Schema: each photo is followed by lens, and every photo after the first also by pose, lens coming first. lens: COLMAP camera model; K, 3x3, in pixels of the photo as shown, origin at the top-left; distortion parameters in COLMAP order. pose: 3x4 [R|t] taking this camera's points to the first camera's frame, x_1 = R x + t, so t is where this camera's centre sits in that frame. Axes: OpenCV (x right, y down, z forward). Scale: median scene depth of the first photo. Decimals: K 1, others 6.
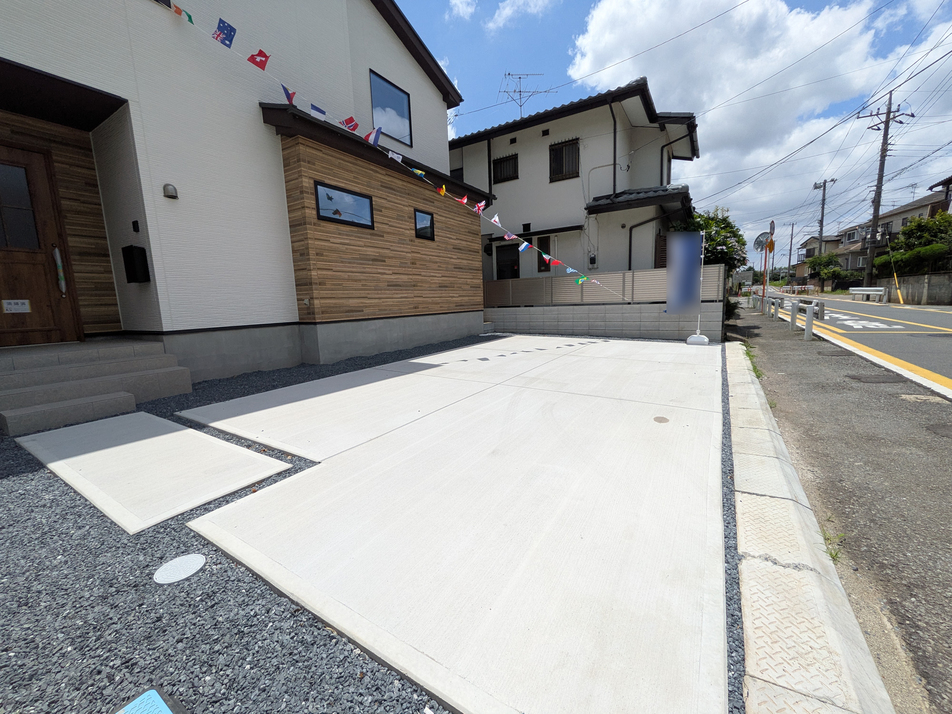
lens RADIAL K [[377.4, 0, 476.4], [0, 377.4, 352.4], [0, 0, 1]] dist [0.001089, -0.001690]
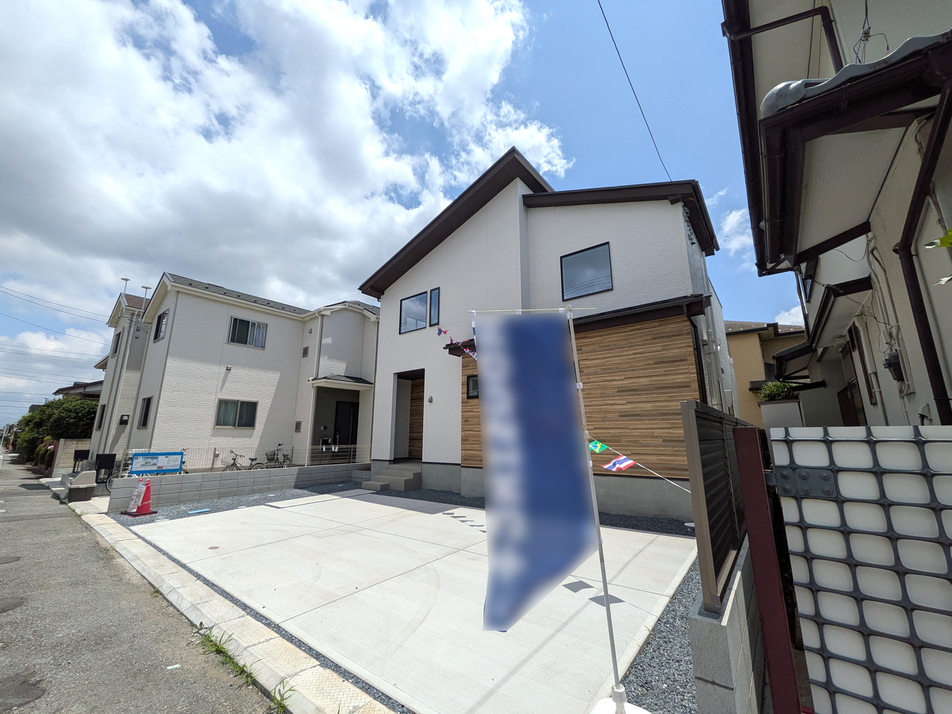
lens RADIAL K [[377.4, 0, 478.6], [0, 377.4, 351.8], [0, 0, 1]] dist [0.001089, -0.001690]
pose [[-0.103608, -0.186632, -0.976951, 1.132594], [-0.130939, 0.976248, -0.172611, -0.272767], [0.985962, 0.110037, -0.125585, 1.198535]]
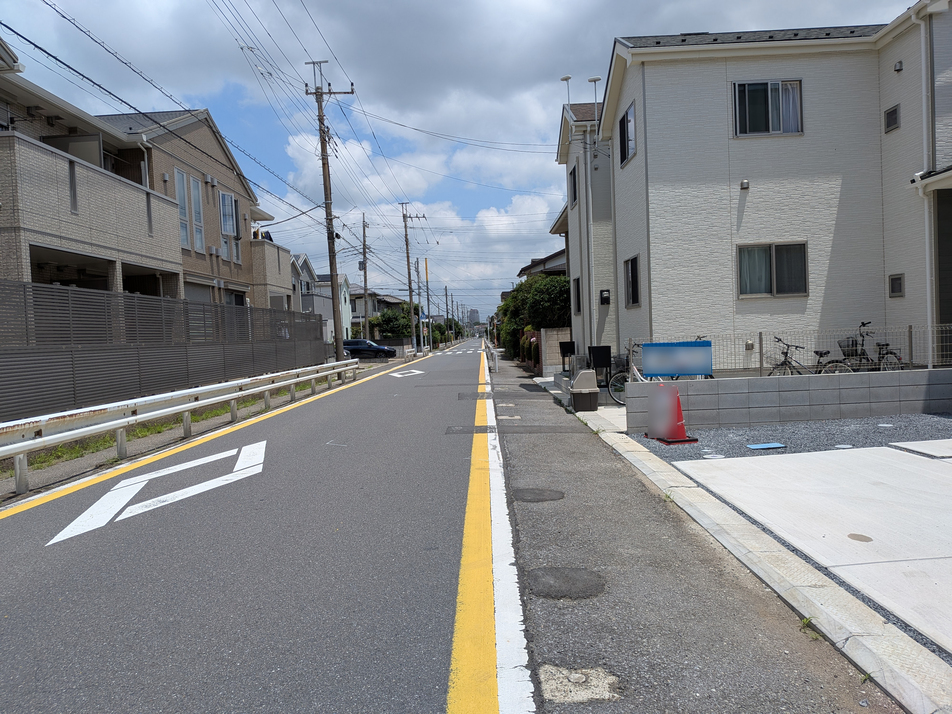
lens RADIAL K [[686.0, 0, 453.0], [0, 686.0, 360.2], [0, 0, 1]] dist [-0.011390, -0.002956]
pose [[-0.861113, 0.093559, -0.499731, 0.979042], [0.006027, 0.984732, 0.173974, -0.216165], [0.508378, 0.146800, -0.848529, 0.905761]]
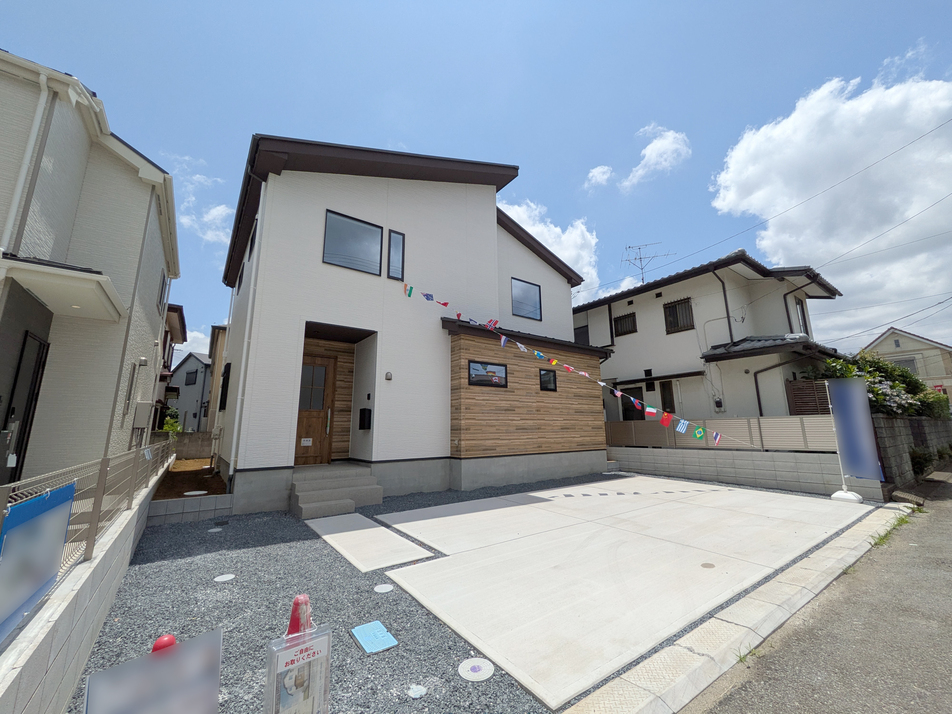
lens RADIAL K [[377.4, 0, 478.3], [0, 377.4, 353.6], [0, 0, 1]] dist [0.001089, -0.001690]
pose [[0.928391, -0.047637, -0.368540, 0.153644], [-0.072909, 0.949123, -0.306350, -0.023453], [0.364383, 0.311282, 0.877684, -0.295086]]
